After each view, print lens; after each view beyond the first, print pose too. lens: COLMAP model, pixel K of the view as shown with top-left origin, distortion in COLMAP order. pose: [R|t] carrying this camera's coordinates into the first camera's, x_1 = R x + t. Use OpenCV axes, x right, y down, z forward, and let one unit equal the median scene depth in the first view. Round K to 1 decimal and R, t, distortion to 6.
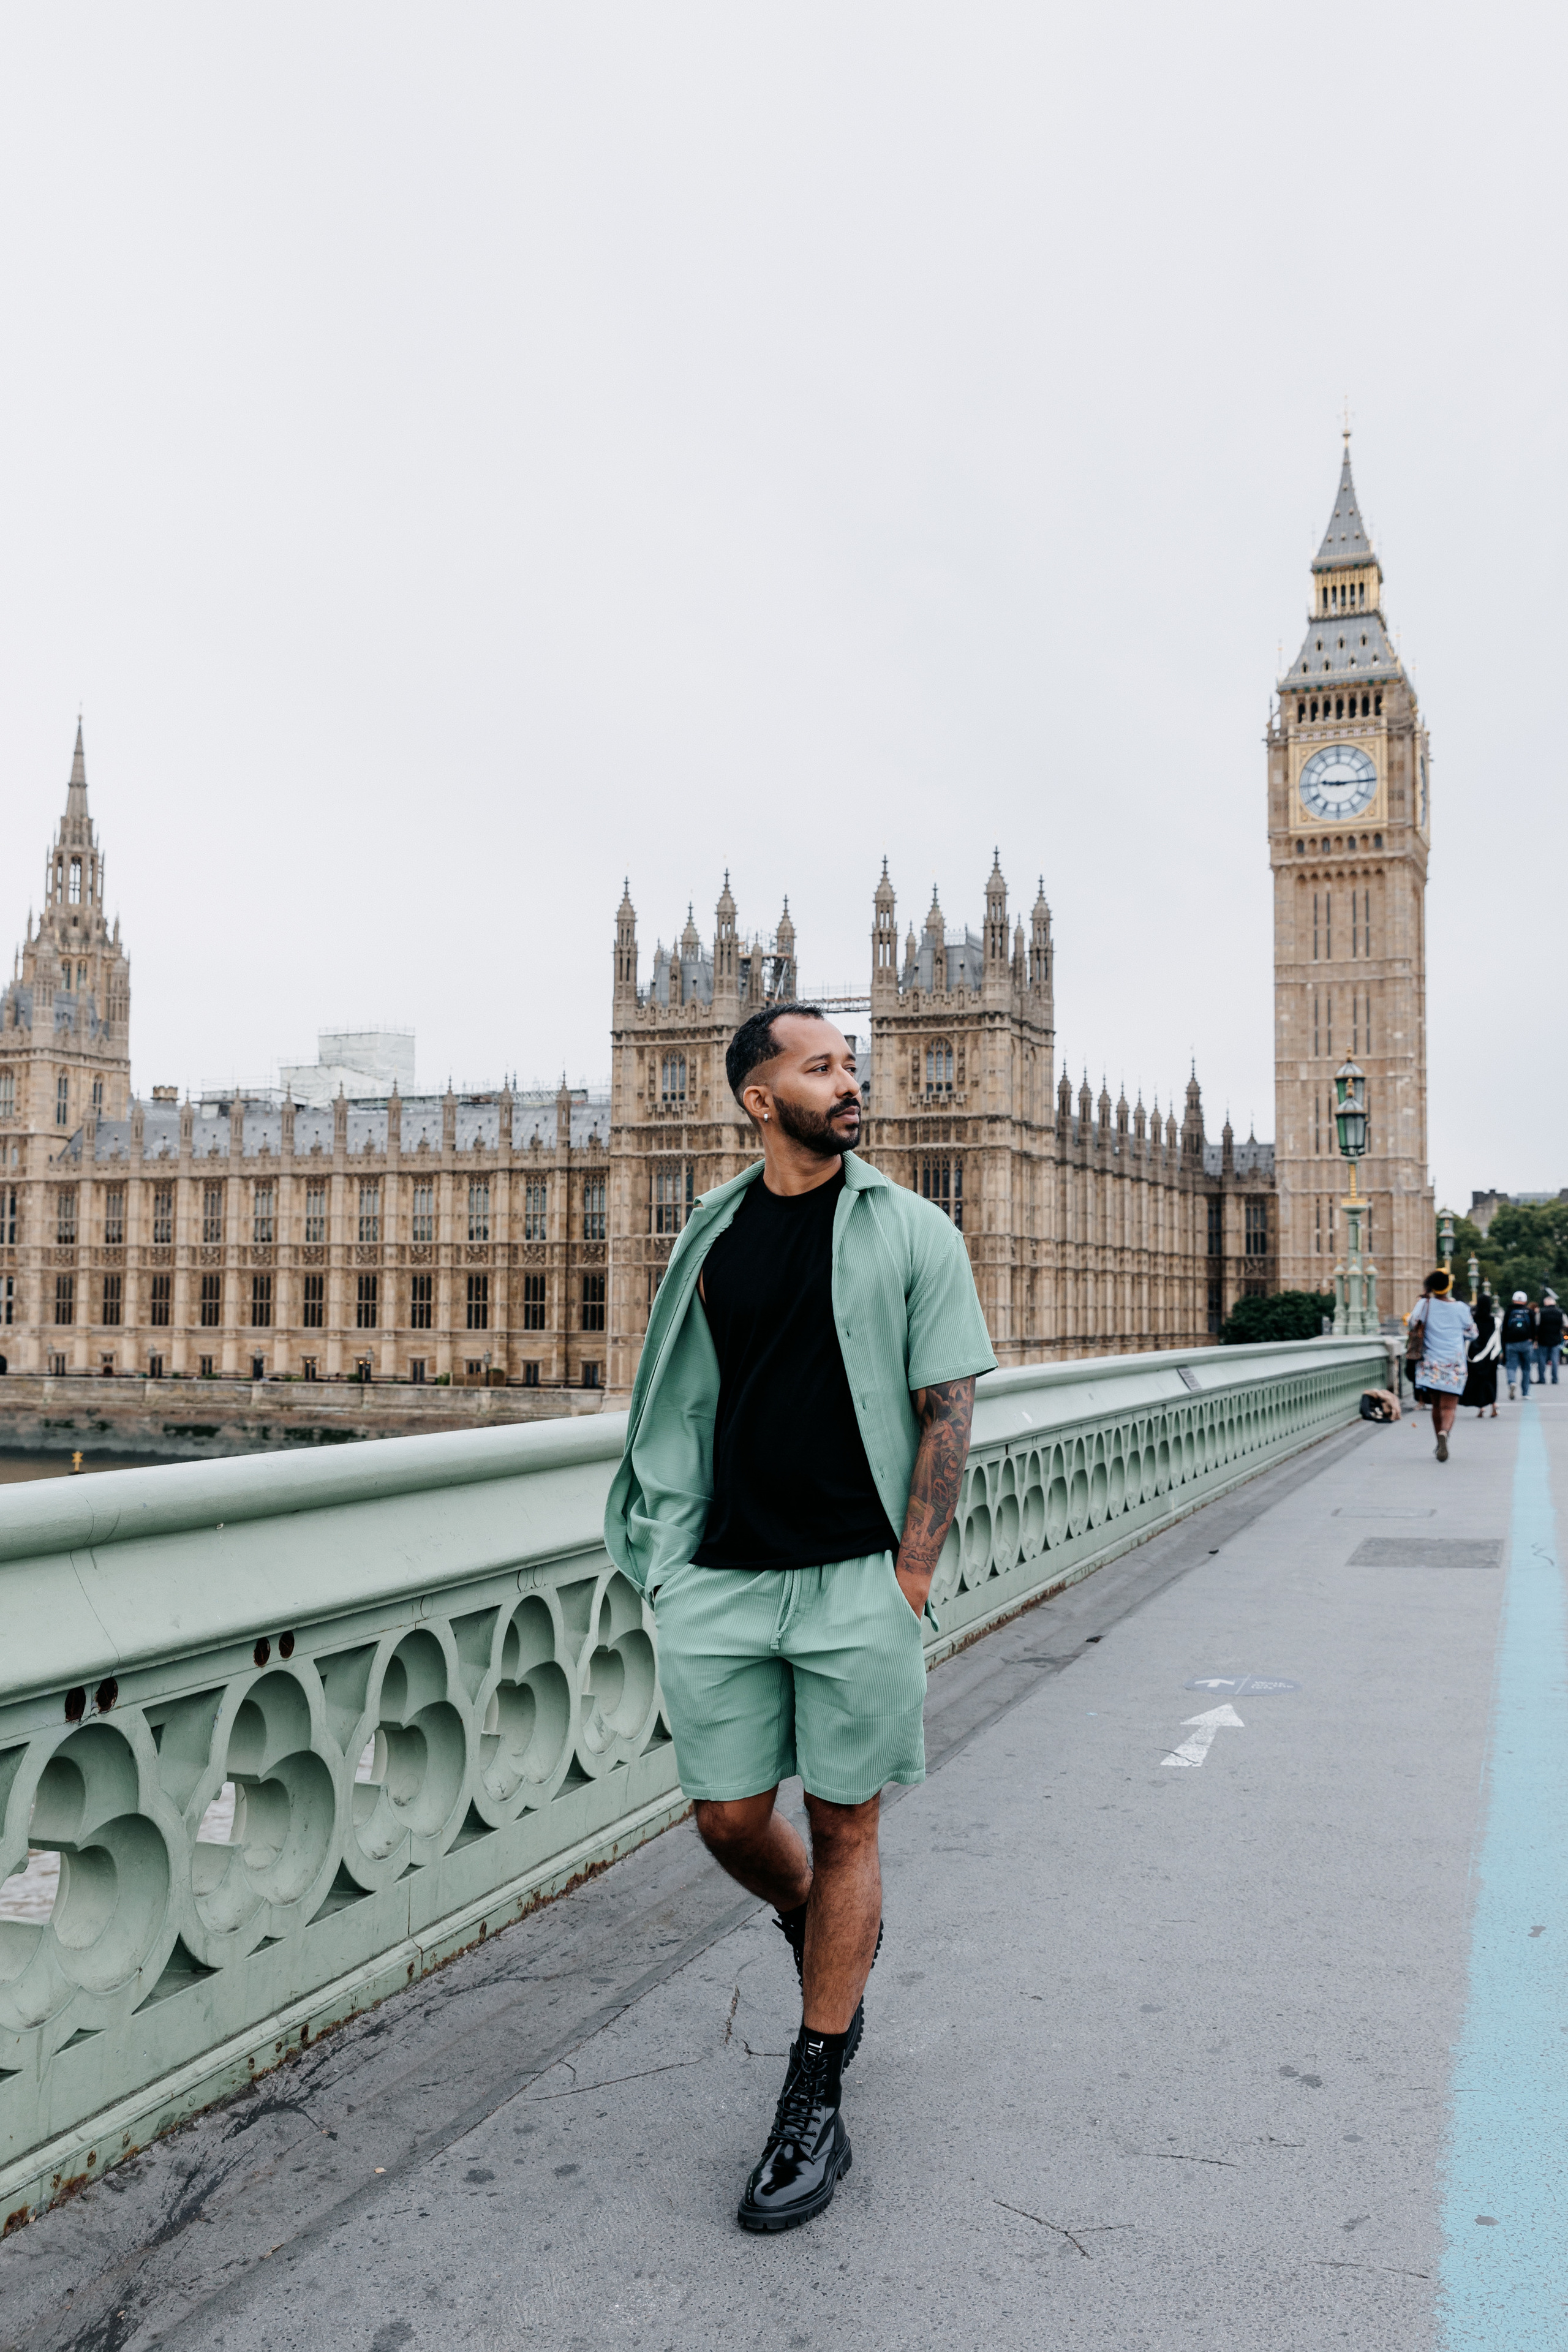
lens RADIAL K [[2126.4, 0, 789.6], [0, 2126.4, 1166.3], [0, 0, 1]] dist [0.001919, 0.002732]
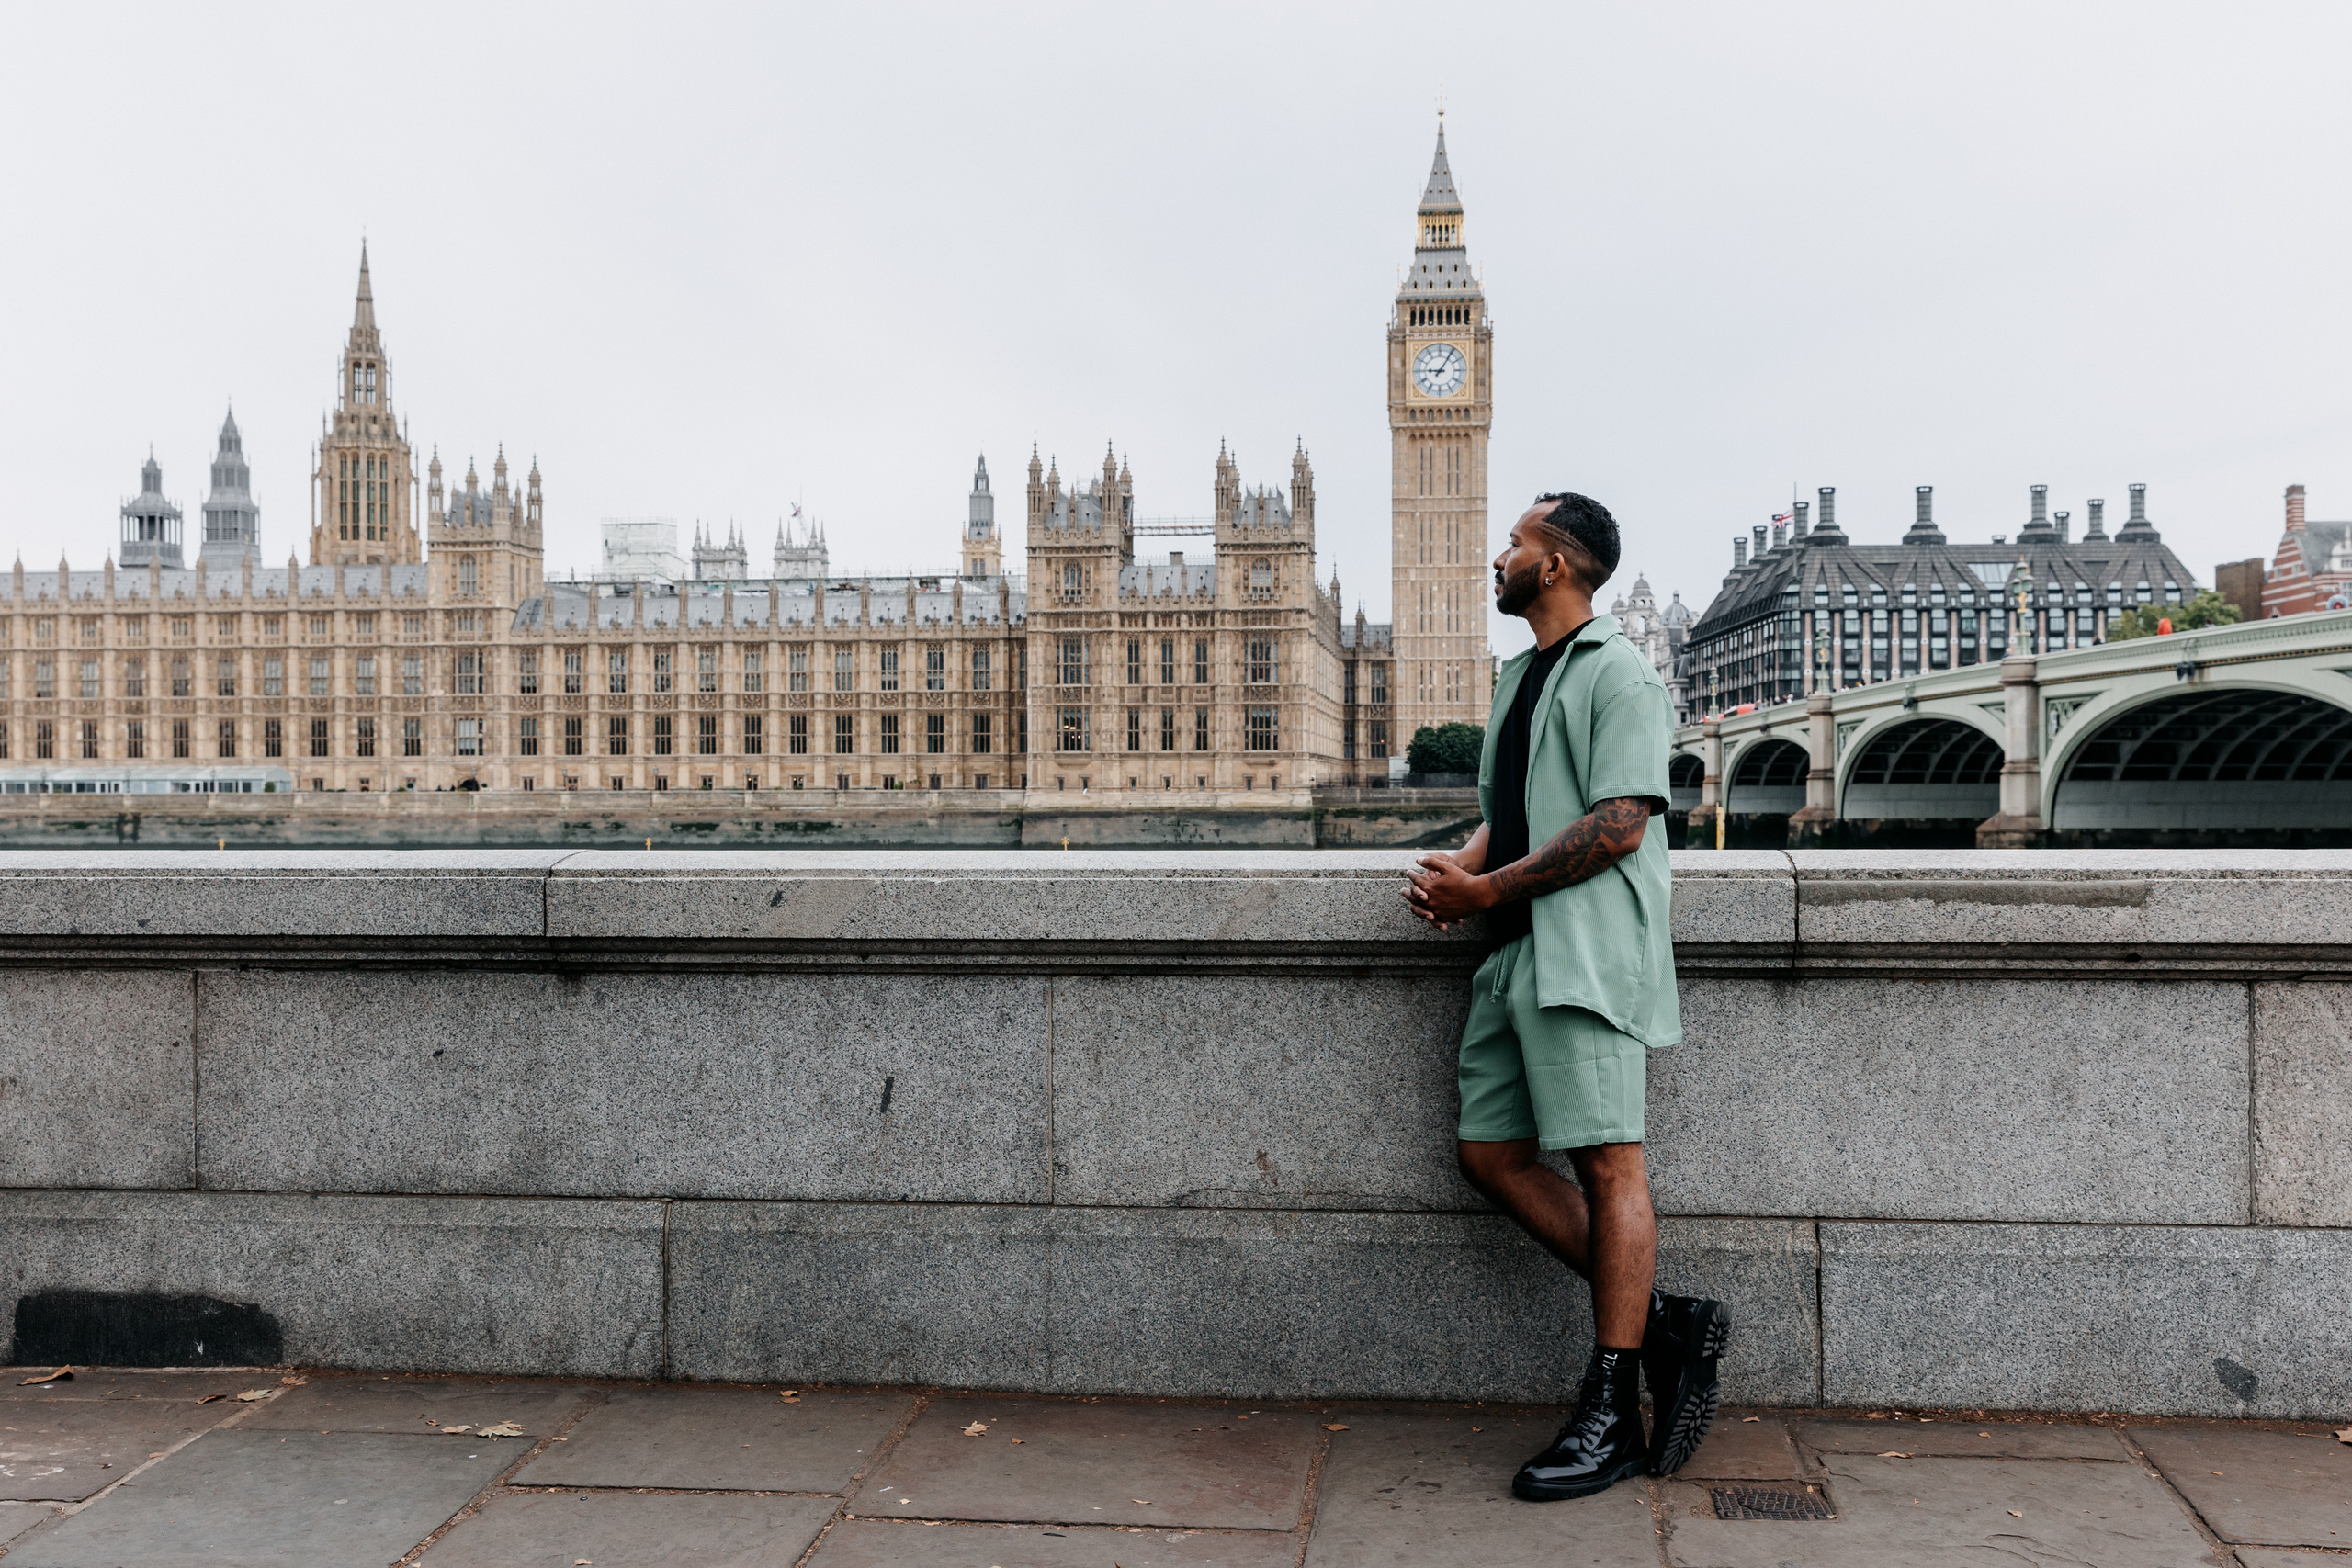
lens RADIAL K [[2433.3, 0, 1176.0], [0, 2433.3, 784.0], [0, 0, 1]] dist [0.004363, -0.012152]
pose [[0.959299, -0.008279, 0.282270, -0.392424], [-0.009645, 0.998026, 0.062053, -0.004292], [-0.282227, -0.062250, 0.957326, -0.551632]]
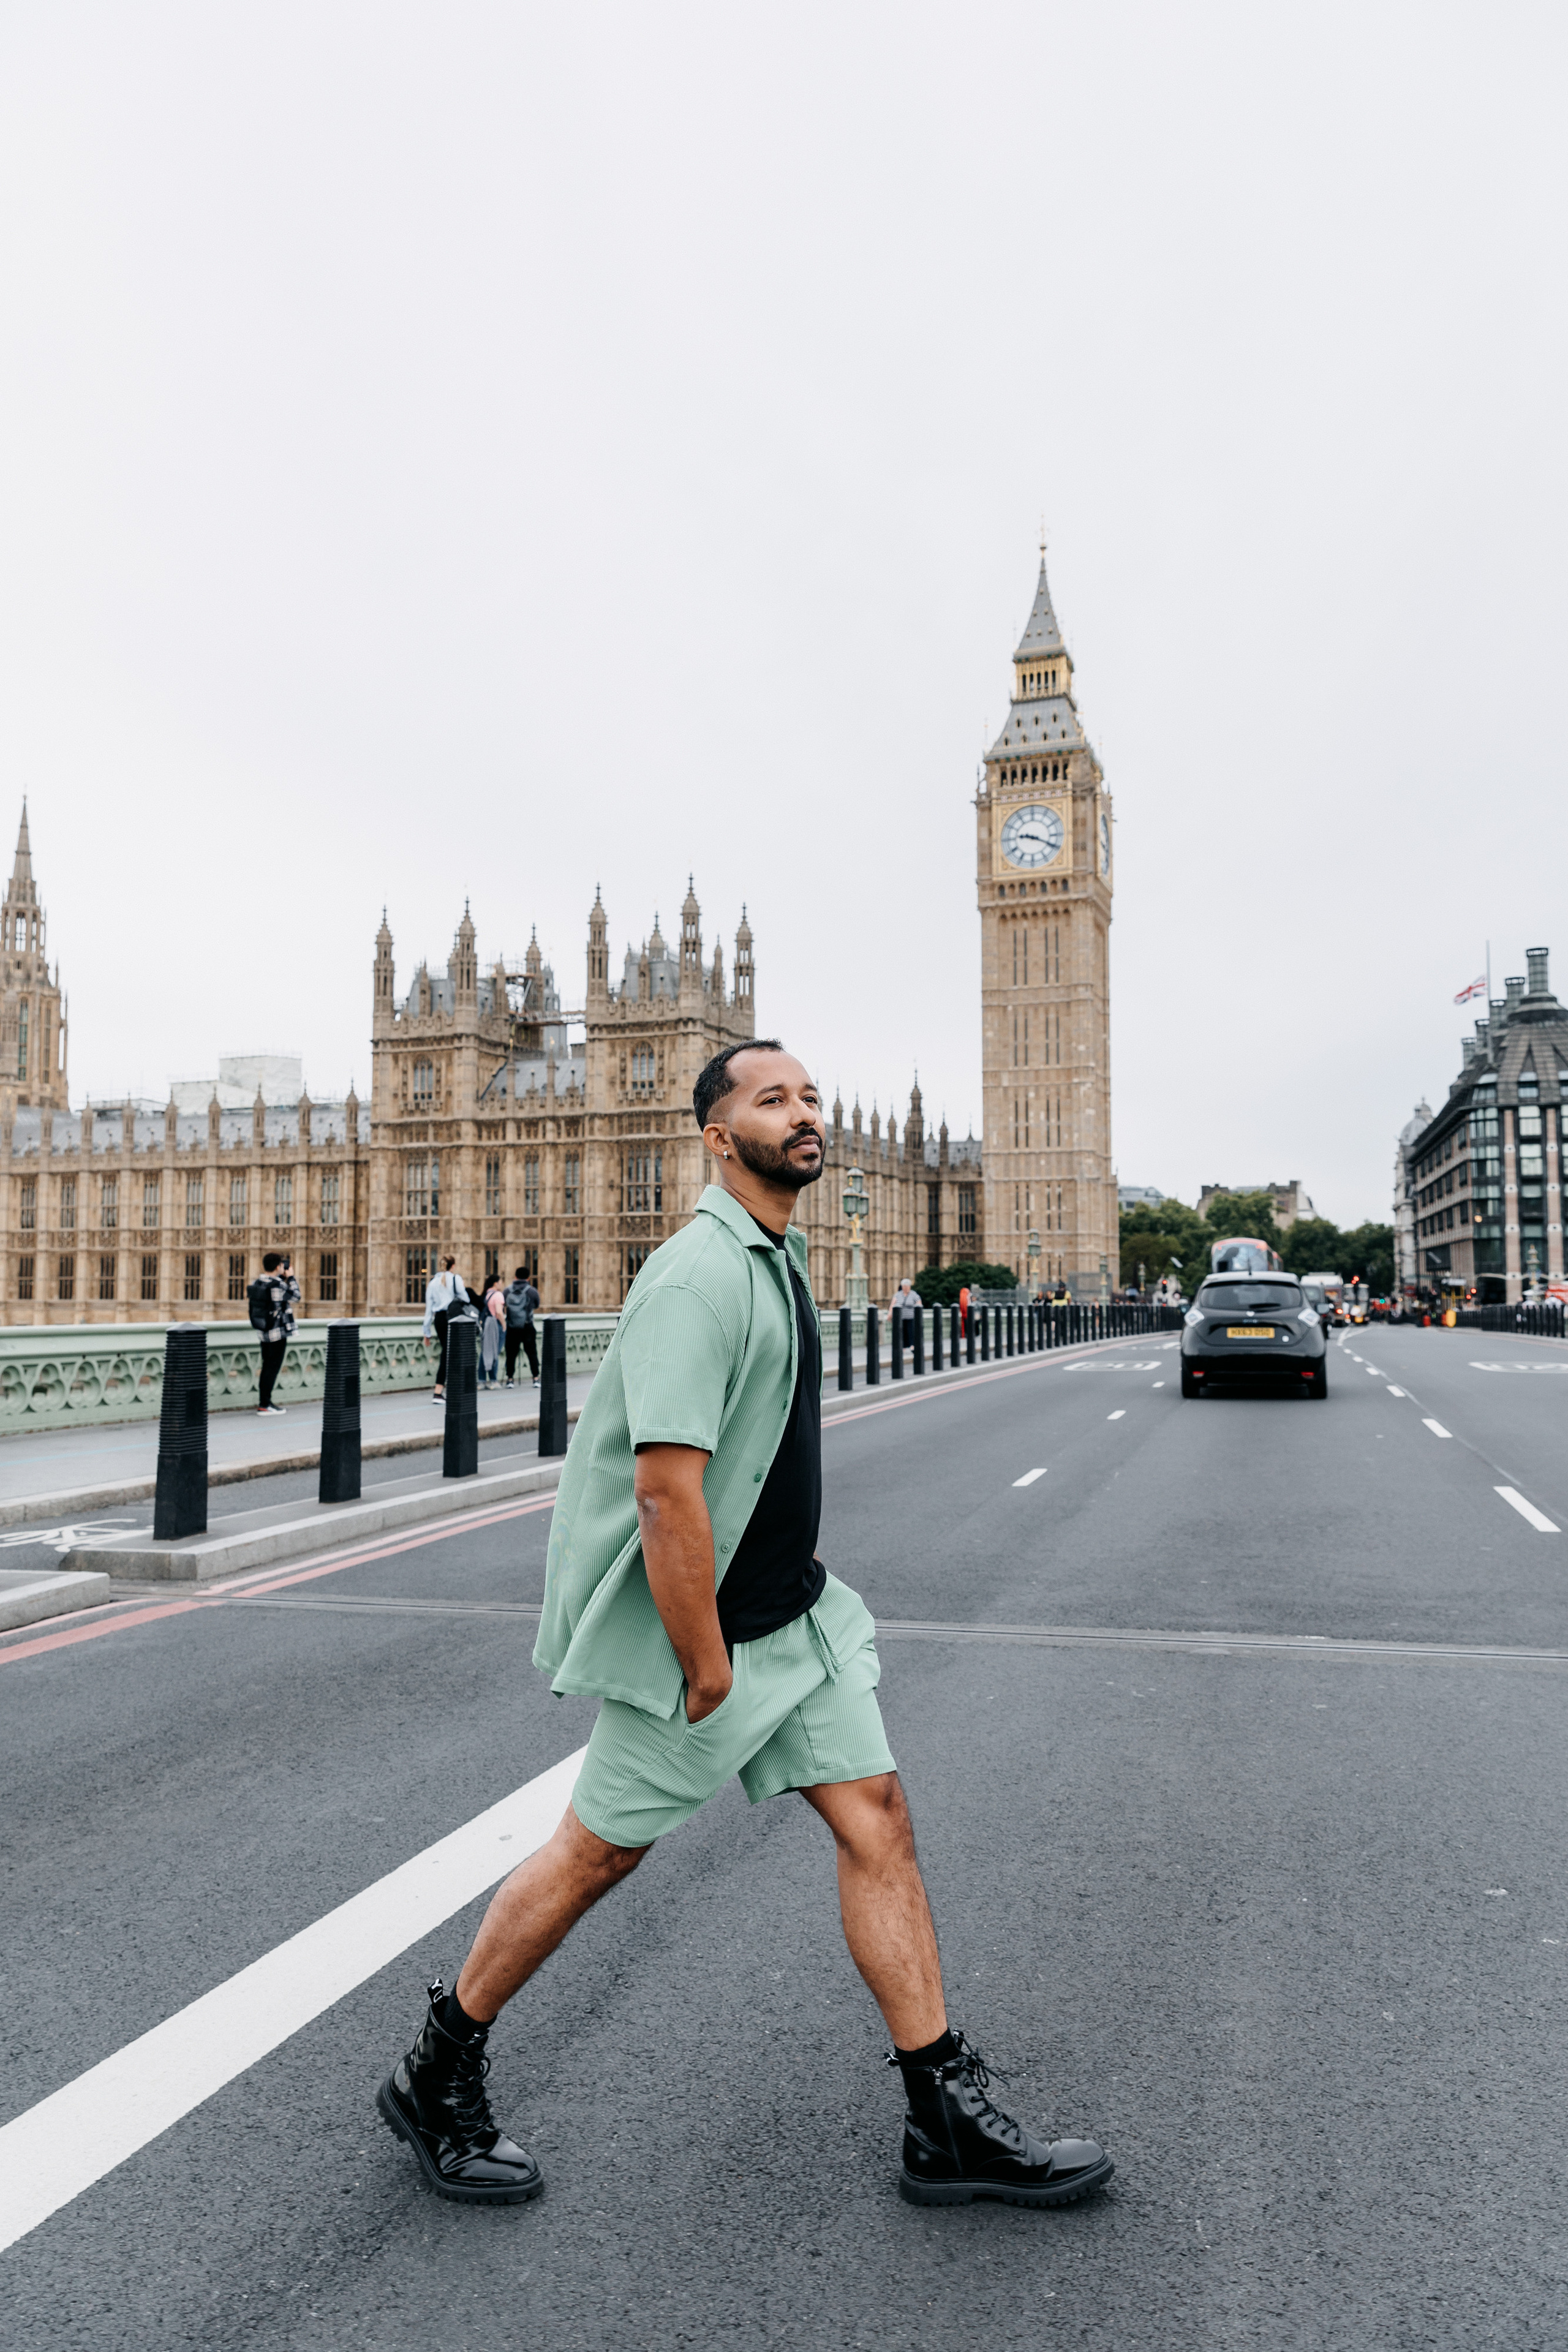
lens RADIAL K [[1572.2, 0, 774.0], [0, 1572.2, 1188.3], [0, 0, 1]] dist [0.012297, 0.000453]
pose [[0.999719, -0.006393, 0.022841, 0.096504], [0.006201, 0.999945, 0.008465, 0.008984], [-0.022894, -0.008321, 0.999703, 0.125031]]
